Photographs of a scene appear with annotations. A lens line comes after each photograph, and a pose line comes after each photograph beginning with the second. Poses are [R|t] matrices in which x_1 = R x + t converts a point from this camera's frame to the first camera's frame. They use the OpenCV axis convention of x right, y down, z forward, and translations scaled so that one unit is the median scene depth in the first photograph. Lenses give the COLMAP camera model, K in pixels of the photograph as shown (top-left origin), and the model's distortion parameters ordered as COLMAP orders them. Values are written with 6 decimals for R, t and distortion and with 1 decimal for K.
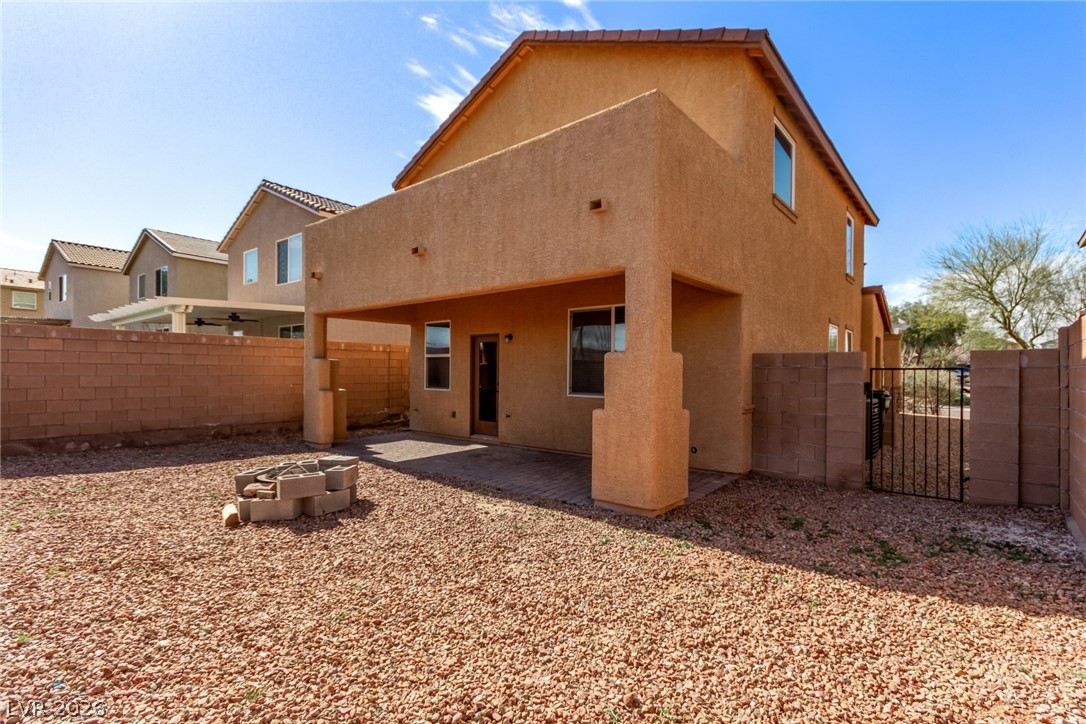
lens RADIAL K [[502.3, 0, 547.1], [0, 502.3, 371.5], [0, 0, 1]] dist [-0.003393, 0.000498]
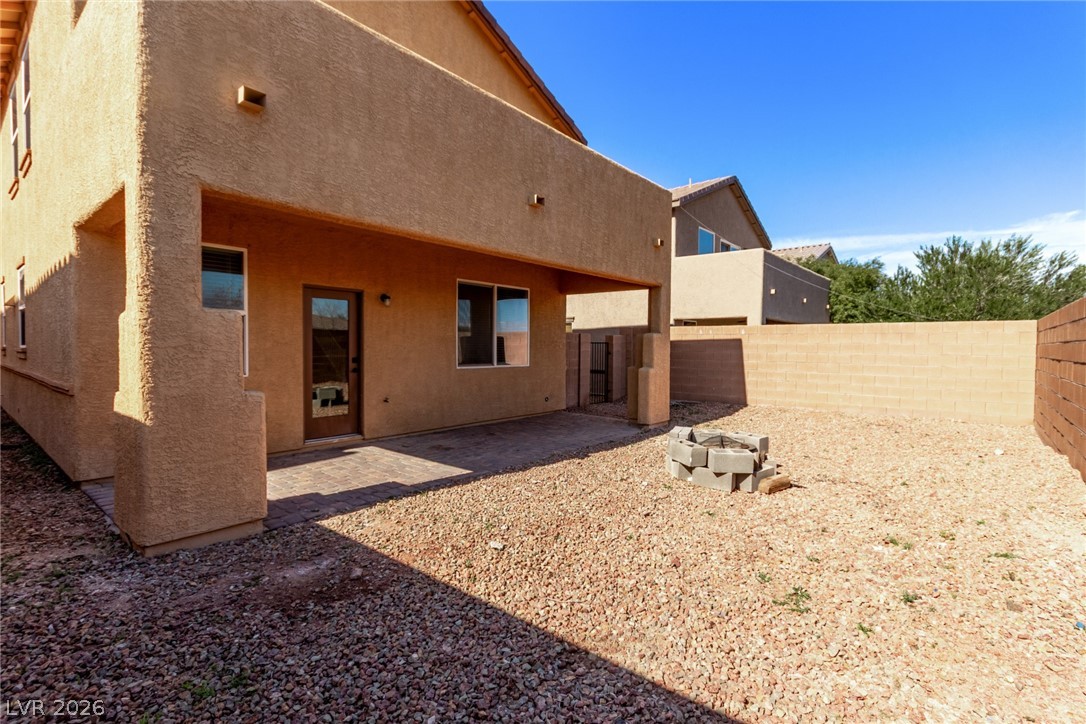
lens RADIAL K [[502.3, 0, 547.7], [0, 502.3, 355.3], [0, 0, 1]] dist [-0.003393, 0.000498]
pose [[-0.001218, -0.024660, 0.999695, -1.004189], [-0.011387, 0.999631, 0.024644, -0.003092], [-0.999934, -0.011353, -0.001498, 0.893129]]
